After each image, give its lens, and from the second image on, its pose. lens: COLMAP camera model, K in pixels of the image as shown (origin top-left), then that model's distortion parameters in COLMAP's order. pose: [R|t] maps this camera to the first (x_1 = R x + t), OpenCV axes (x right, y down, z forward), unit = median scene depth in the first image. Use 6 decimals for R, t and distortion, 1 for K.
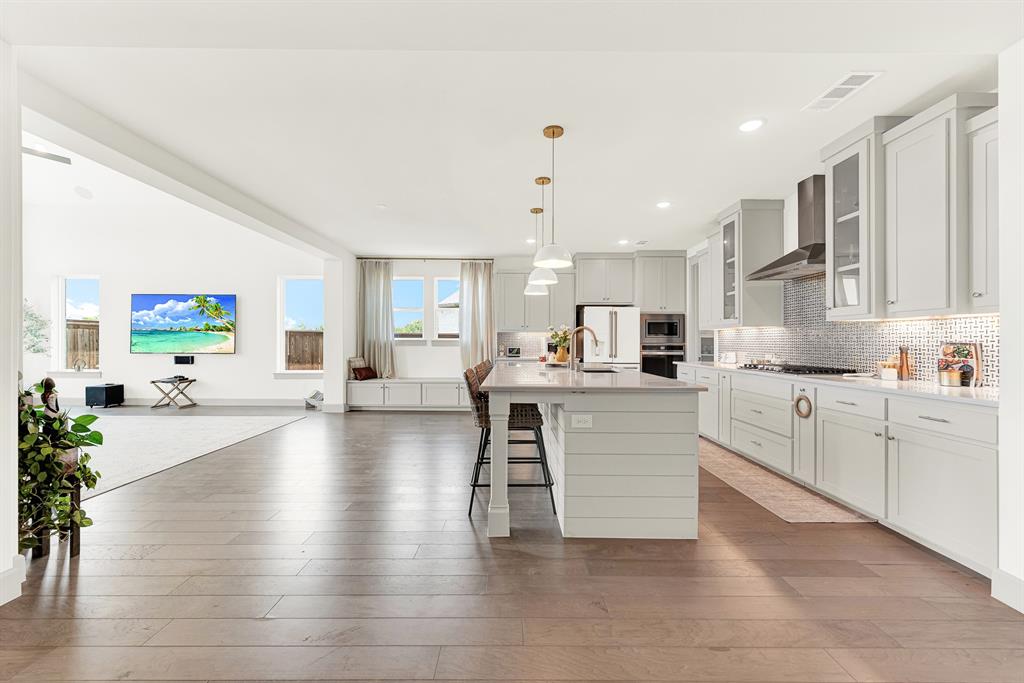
lens RADIAL K [[409.1, 0, 512.0], [0, 409.1, 341.5], [0, 0, 1]] dist [0.000050, -0.000002]
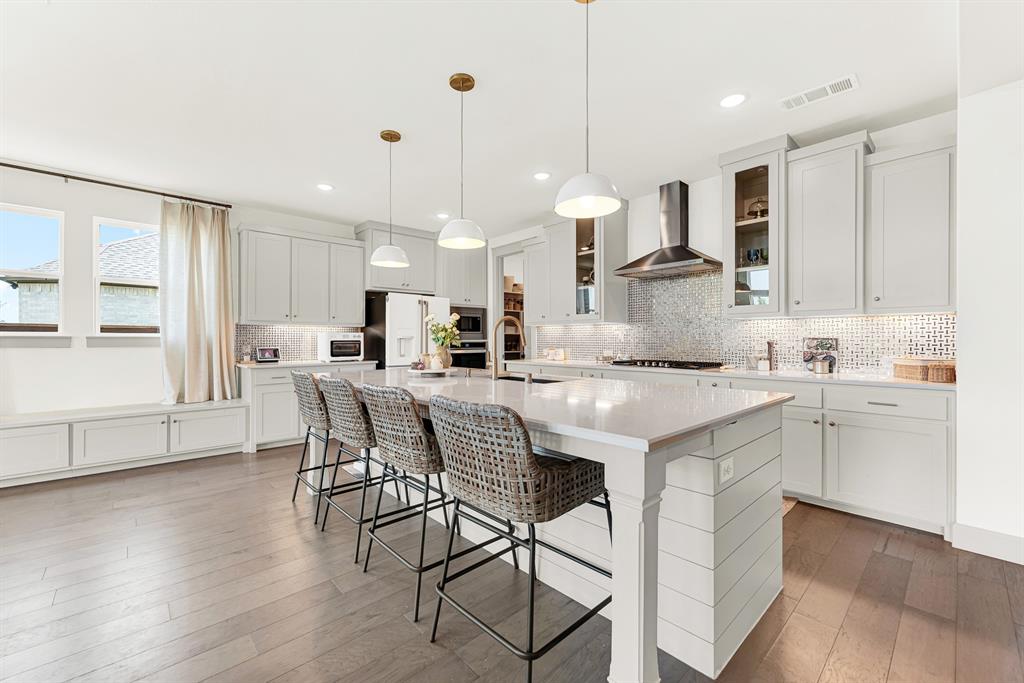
lens RADIAL K [[409.1, 0, 512.0], [0, 409.1, 341.5], [0, 0, 1]] dist [0.000050, -0.000002]
pose [[0.735841, -0.008085, 0.677106, -0.315916], [0.003120, 0.999959, 0.008550, 0.000159], [-0.677147, -0.004179, 0.735836, 0.525507]]
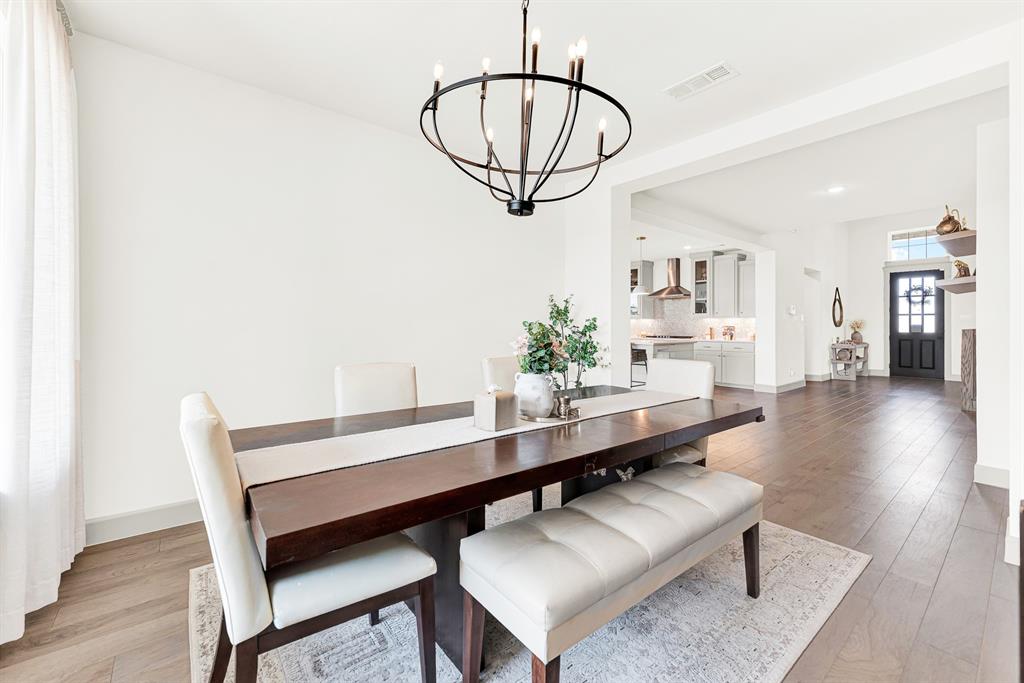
lens RADIAL K [[417.2, 0, 512.0], [0, 417.2, 331.9], [0, 0, 1]] dist [0.000218, -0.000233]
pose [[0.775447, -0.006189, 0.631383, -1.653884], [-0.001313, 0.999934, 0.011414, 0.010105], [-0.631412, -0.009680, 0.775387, -0.332391]]
